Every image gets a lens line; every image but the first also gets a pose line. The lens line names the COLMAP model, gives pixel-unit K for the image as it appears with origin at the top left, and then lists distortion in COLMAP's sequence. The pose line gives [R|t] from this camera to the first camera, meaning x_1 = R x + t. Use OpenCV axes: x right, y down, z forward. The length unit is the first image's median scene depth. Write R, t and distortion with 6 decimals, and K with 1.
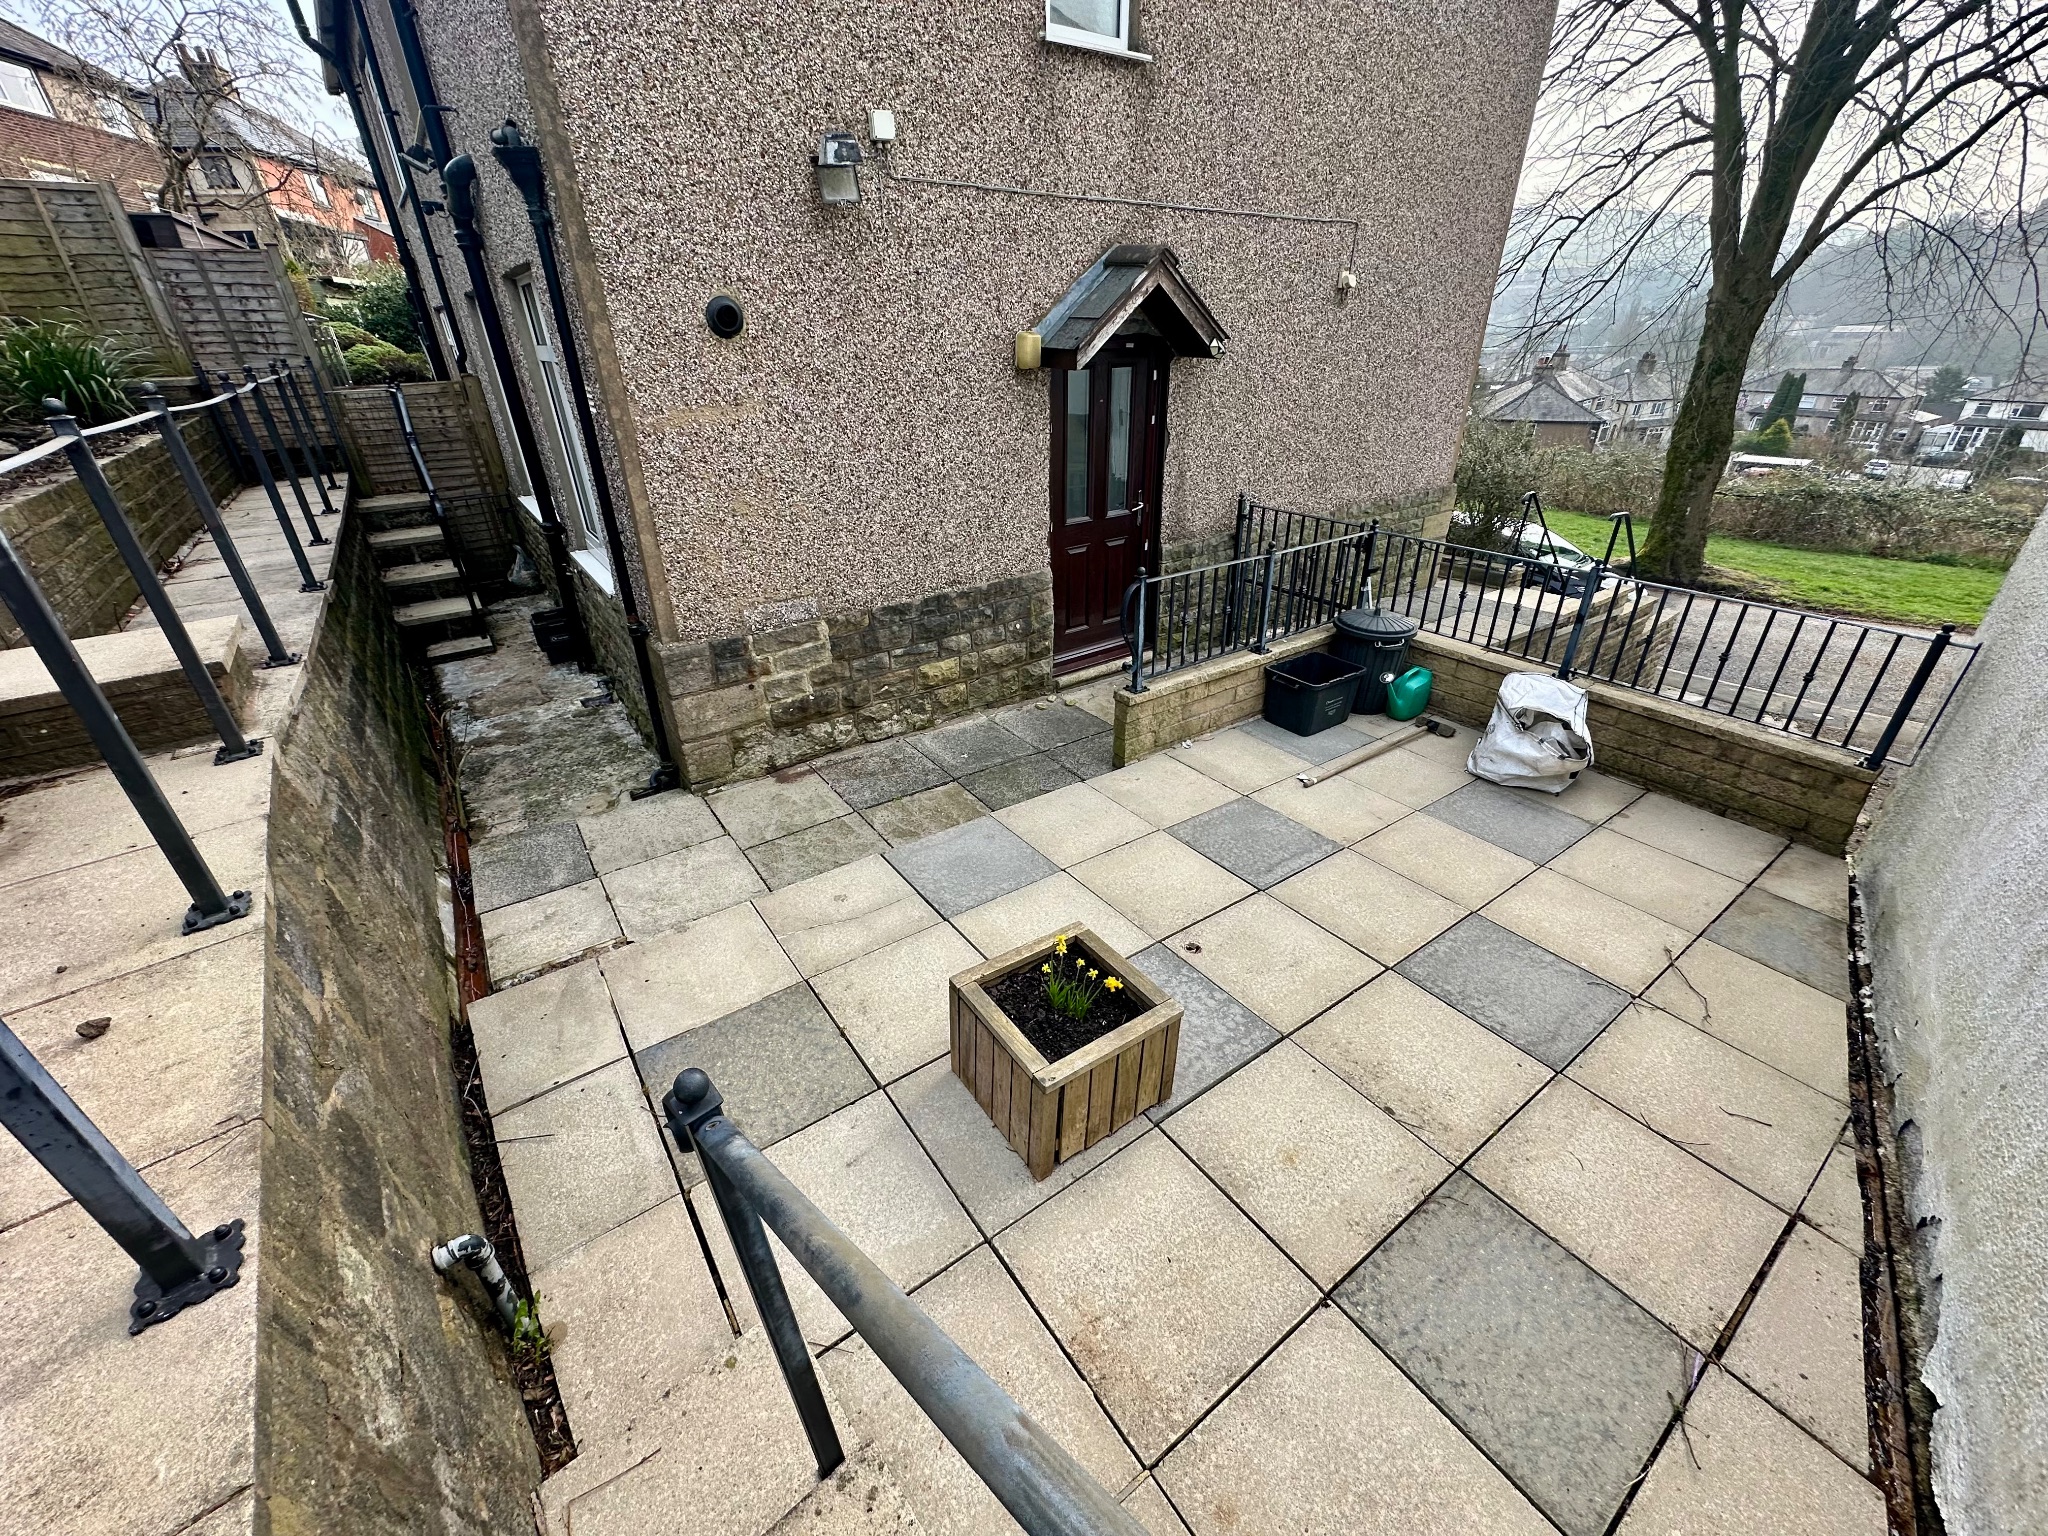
lens RADIAL K [[816.5, 0, 1026.9], [0, 816.5, 772.2], [0, 0, 1]] dist [-0.002570, 0.000279]
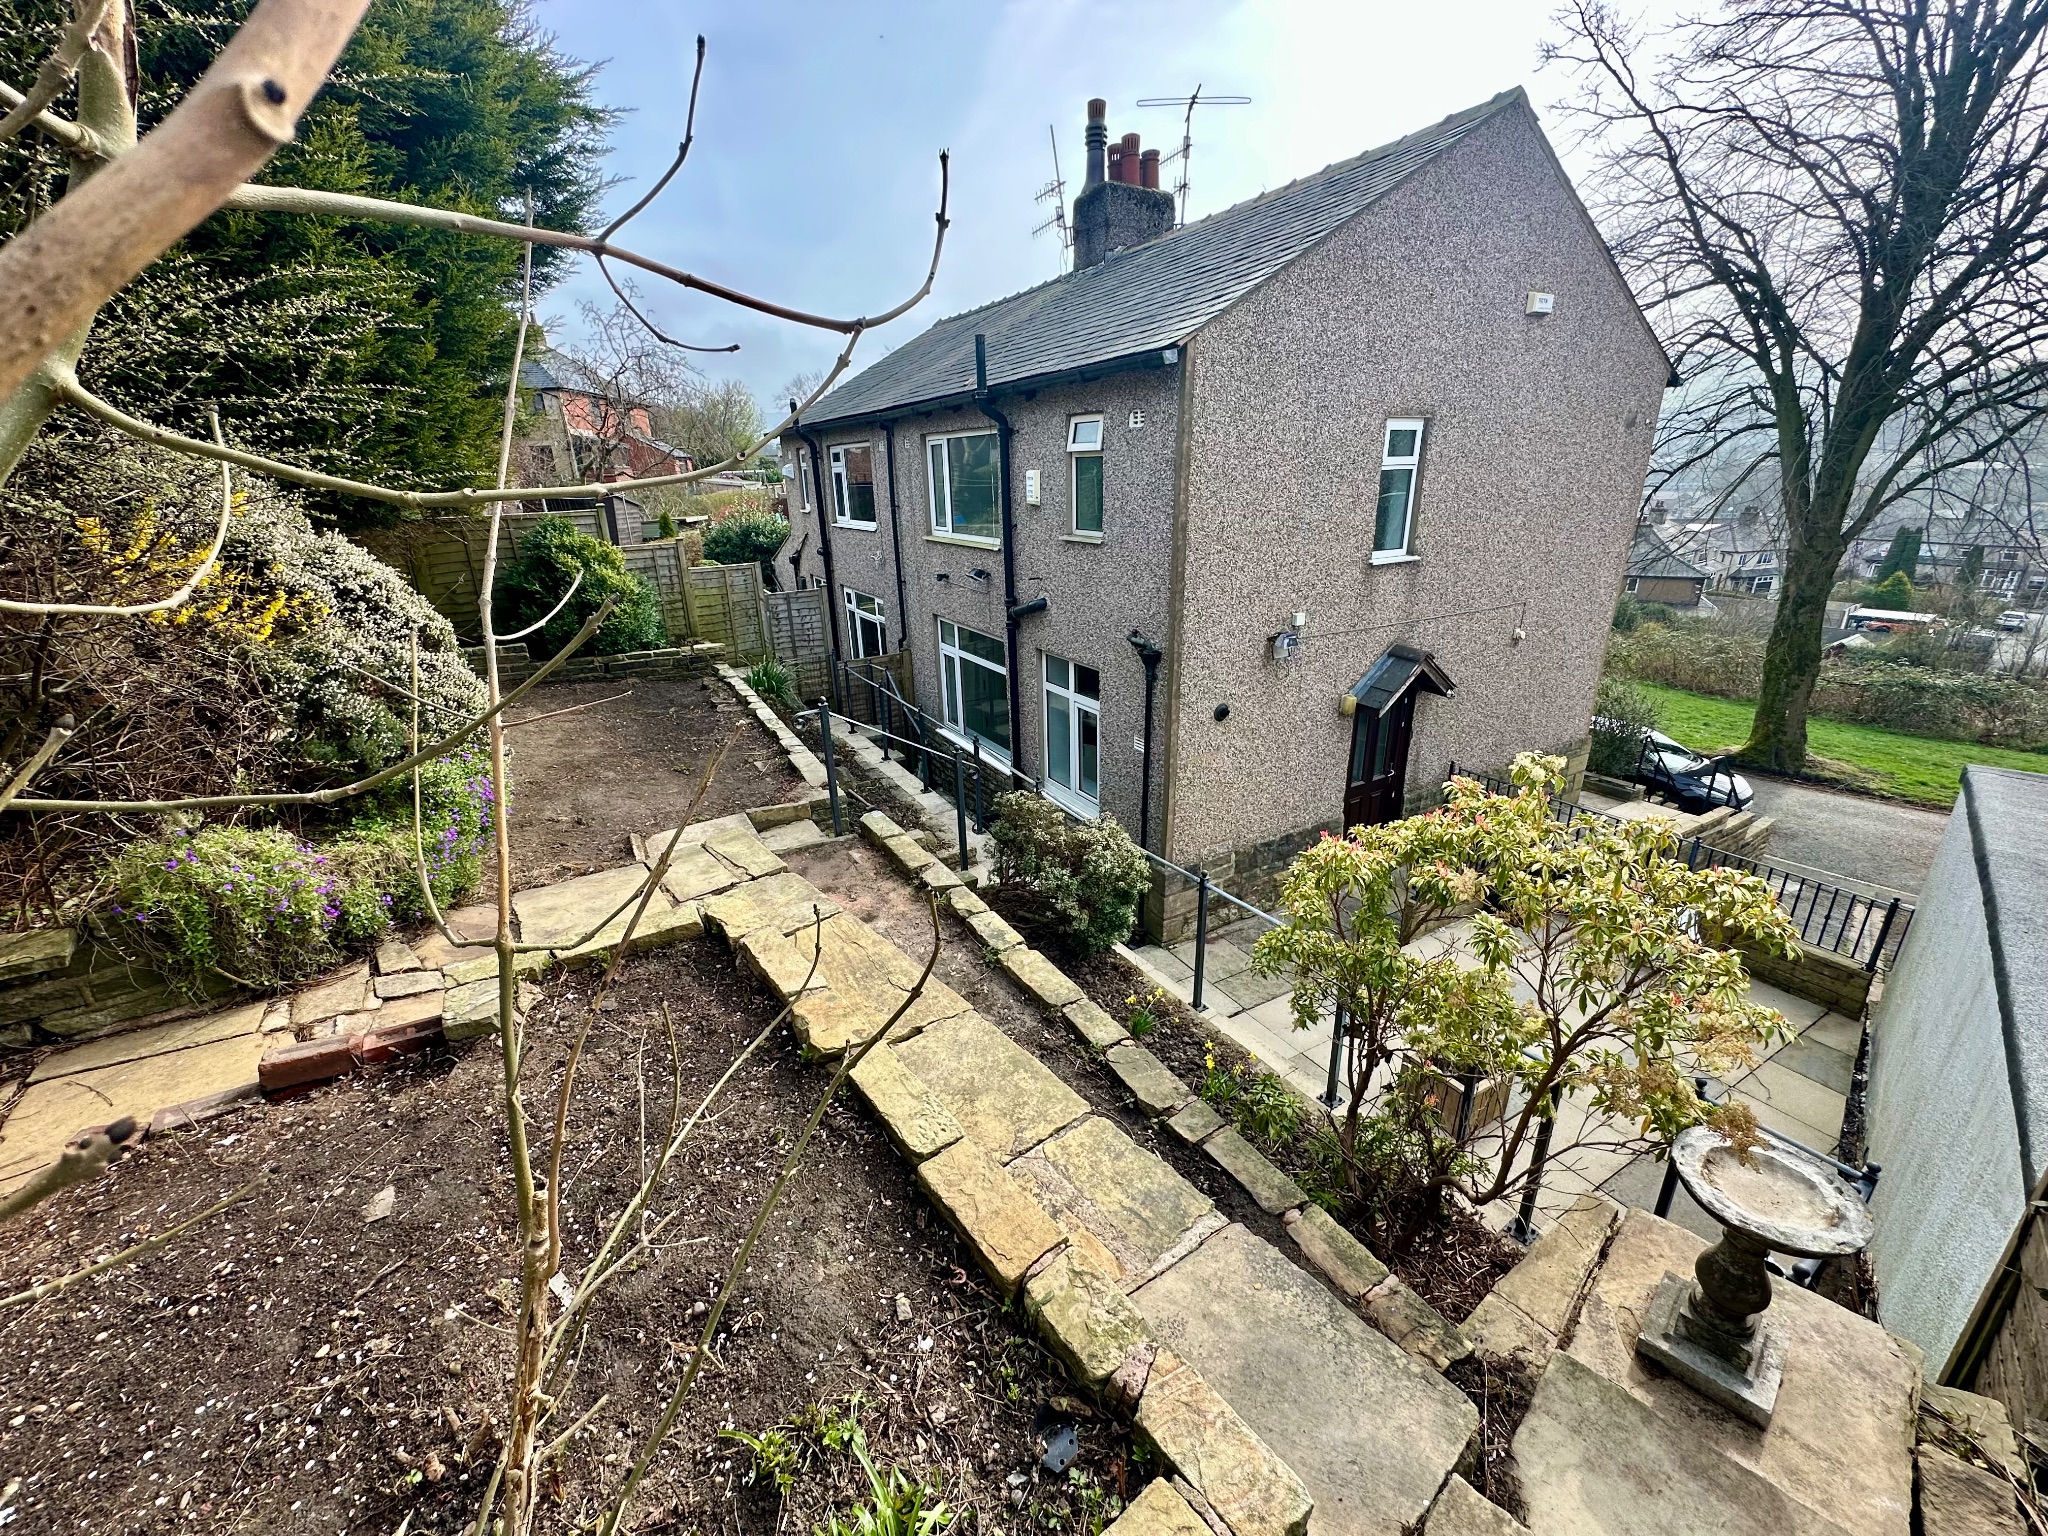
lens RADIAL K [[816.5, 0, 1033.0], [0, 816.5, 770.1], [0, 0, 1]] dist [-0.002570, 0.000279]
pose [[0.995006, 0.027803, -0.095868, -0.177712], [-0.041630, 0.988496, -0.145403, -0.029398], [0.090722, 0.148668, 0.984717, -0.280126]]
